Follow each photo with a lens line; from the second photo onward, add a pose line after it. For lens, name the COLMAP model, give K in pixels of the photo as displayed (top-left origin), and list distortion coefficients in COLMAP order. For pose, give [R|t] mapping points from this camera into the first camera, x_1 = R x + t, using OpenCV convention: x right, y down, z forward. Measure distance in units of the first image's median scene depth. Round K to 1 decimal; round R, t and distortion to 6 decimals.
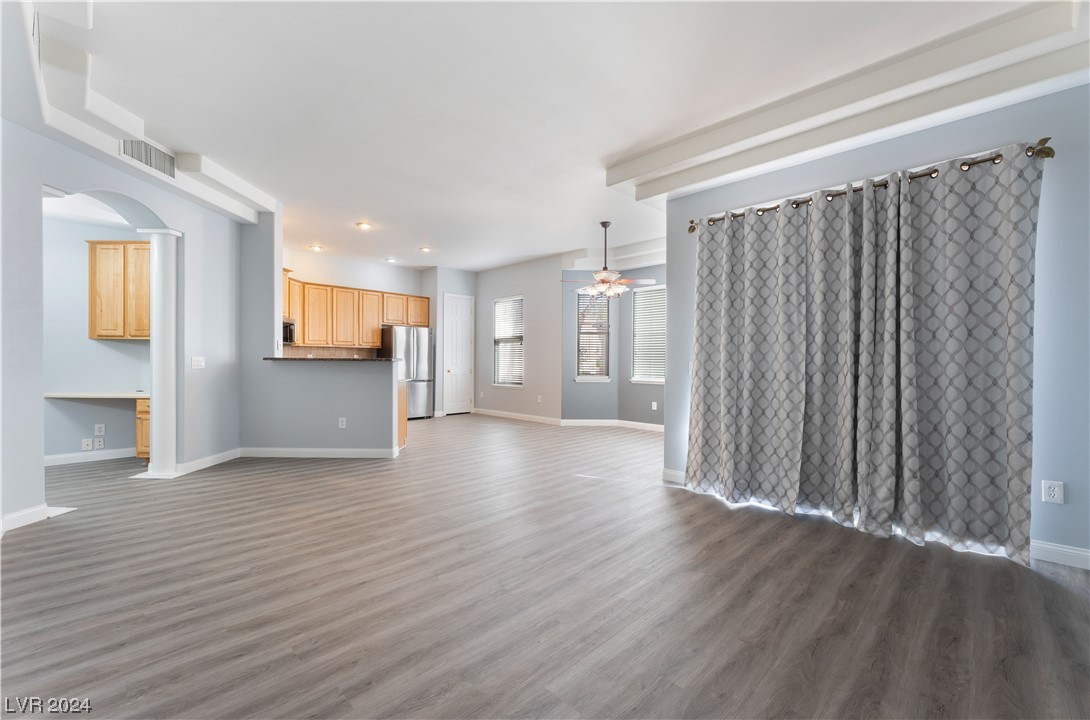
lens RADIAL K [[446.8, 0, 545.0], [0, 446.8, 360.0], [0, 0, 1]] dist [-0.002722, -0.000181]
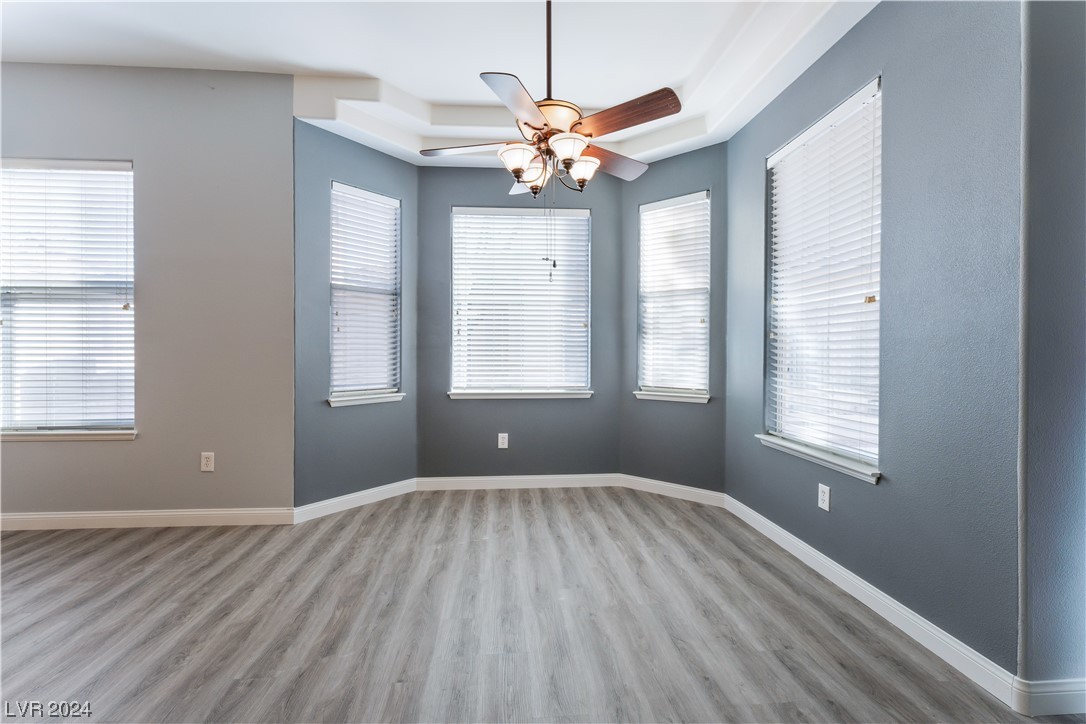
lens RADIAL K [[460.3, 0, 535.4], [0, 460.3, 357.6], [0, 0, 1]] dist [-0.007934, -0.000482]
pose [[0.648188, -0.013105, 0.761368, -0.186805], [0.003462, 0.999892, 0.014263, -0.001053], [-0.761472, -0.006609, 0.648164, 0.865724]]
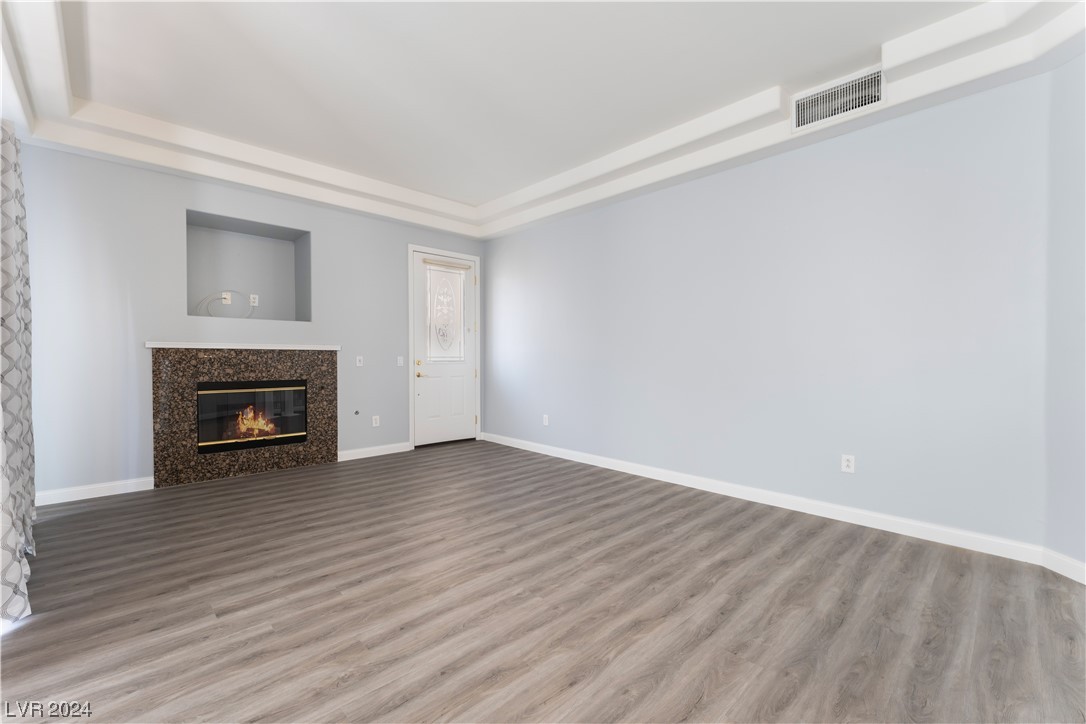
lens RADIAL K [[456.0, 0, 544.8], [0, 456.0, 365.3], [0, 0, 1]] dist [-0.002674, -0.000201]
pose [[-0.999702, -0.010369, 0.022079, -0.155503], [-0.009904, 0.999729, 0.021055, -0.003175], [-0.022292, 0.020830, -0.999534, 1.040245]]
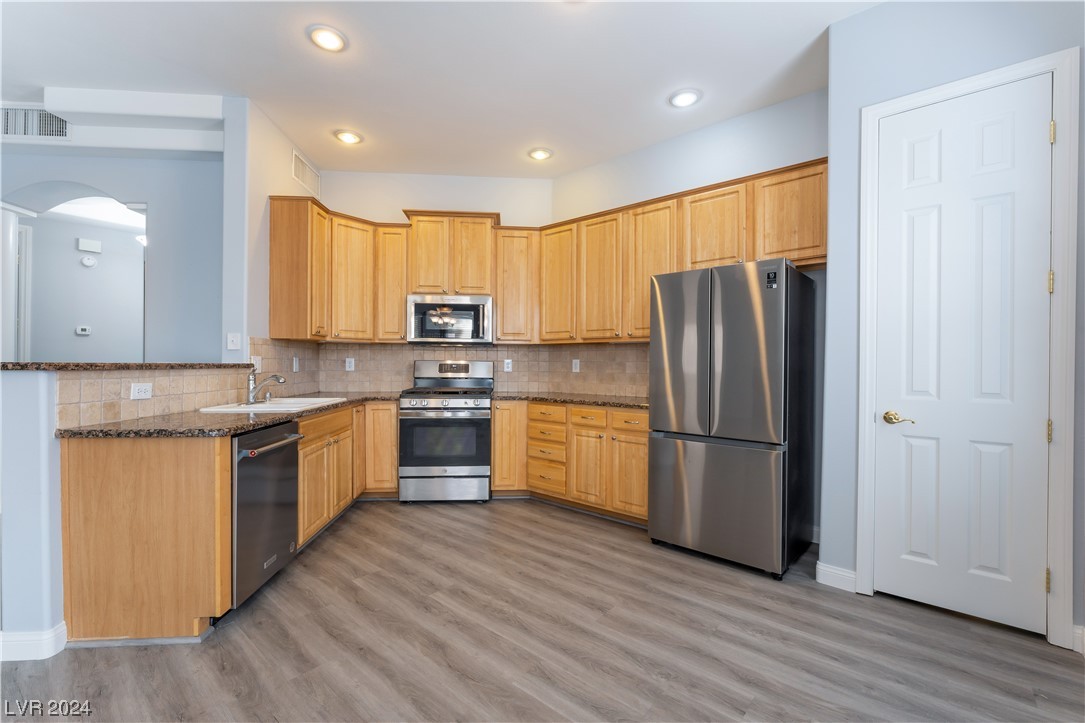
lens RADIAL K [[474.2, 0, 545.1], [0, 474.2, 367.1], [0, 0, 1]] dist [-0.000314, 0.000049]
pose [[0.087593, -0.003433, -0.996150, 0.045780], [-0.006615, 0.999970, -0.004028, -0.002520], [0.996134, 0.006943, 0.087568, 1.367406]]
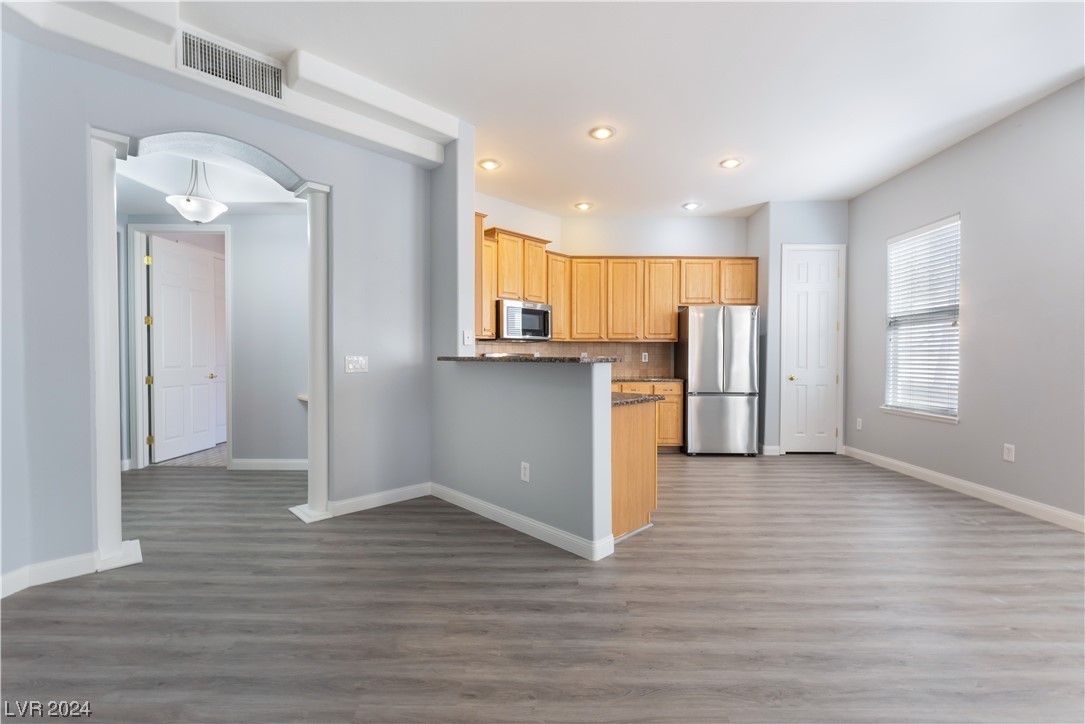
lens RADIAL K [[465.0, 0, 549.0], [0, 465.0, 366.9], [0, 0, 1]] dist [-0.023532, 0.000110]
pose [[0.706578, 0.006978, -0.707601, -0.023269], [0.003480, 0.999905, 0.013335, 0.000821], [0.707627, -0.011885, 0.706486, 0.609509]]
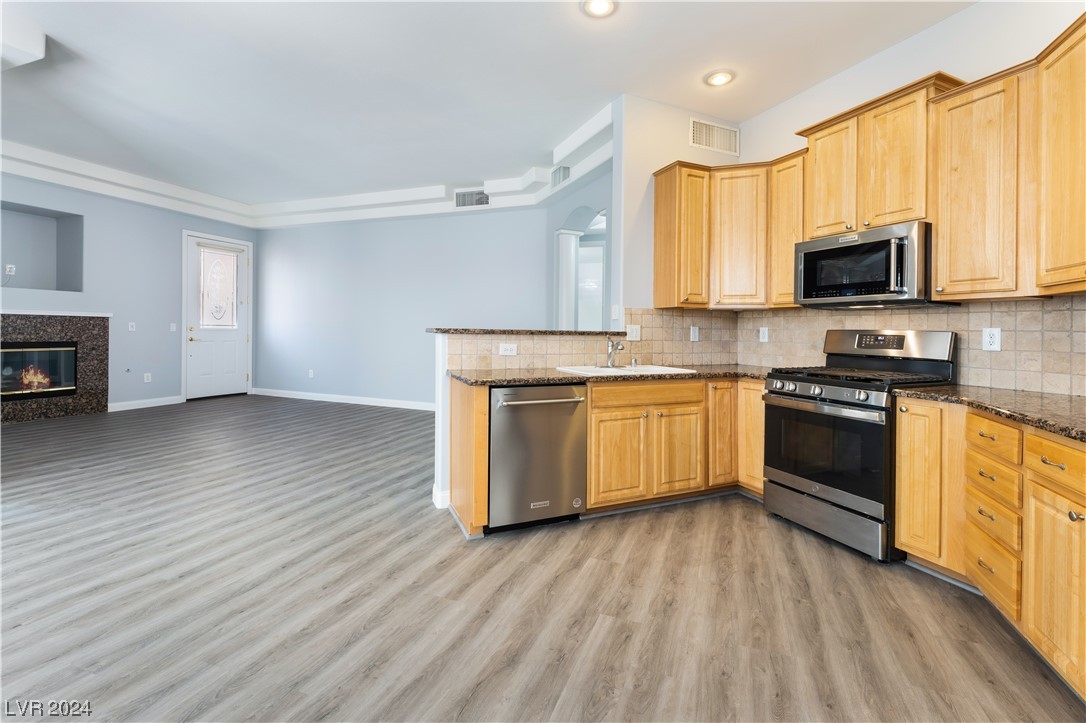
lens RADIAL K [[478.9, 0, 567.4], [0, 478.9, 334.8], [0, 0, 1]] dist [-0.000236, 0.000373]
pose [[-0.909326, -0.021220, -0.415543, -0.235197], [-0.026715, 0.999616, 0.007416, -0.005636], [0.415226, 0.017845, -0.909543, 1.626366]]
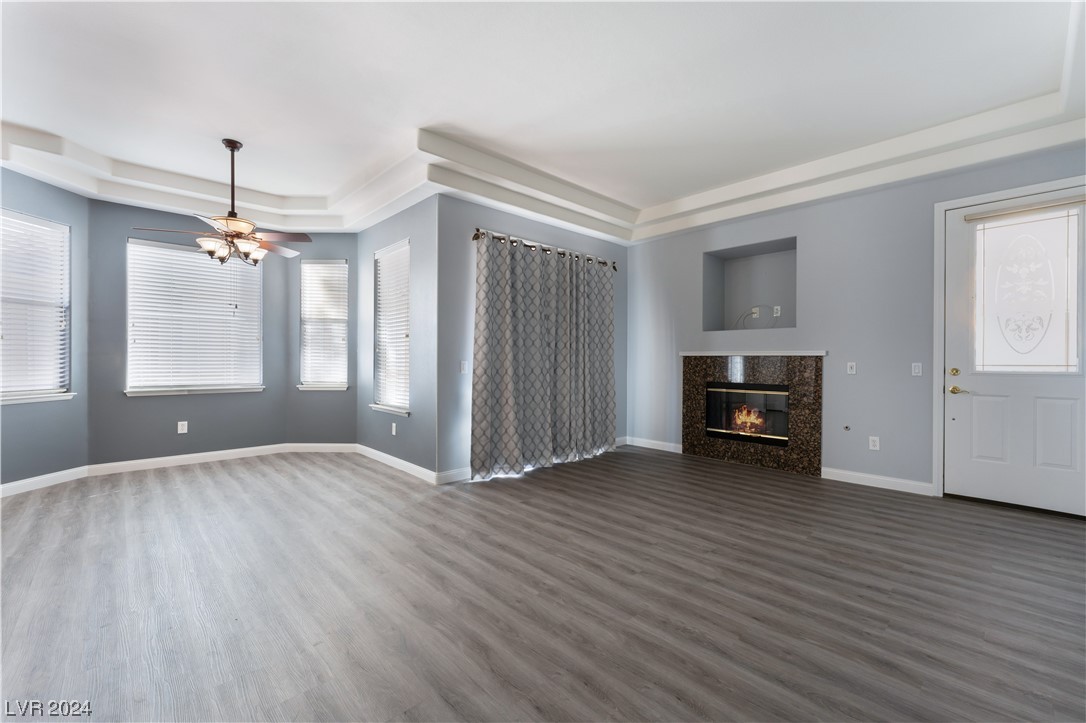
lens RADIAL K [[450.7, 0, 547.2], [0, 450.7, 363.6], [0, 0, 1]] dist [-0.003072, -0.000157]
pose [[0.025533, -0.015430, 0.999555, -0.566316], [-0.005006, 0.999866, 0.015562, -0.006049], [-0.999661, -0.005401, 0.025452, 0.608761]]
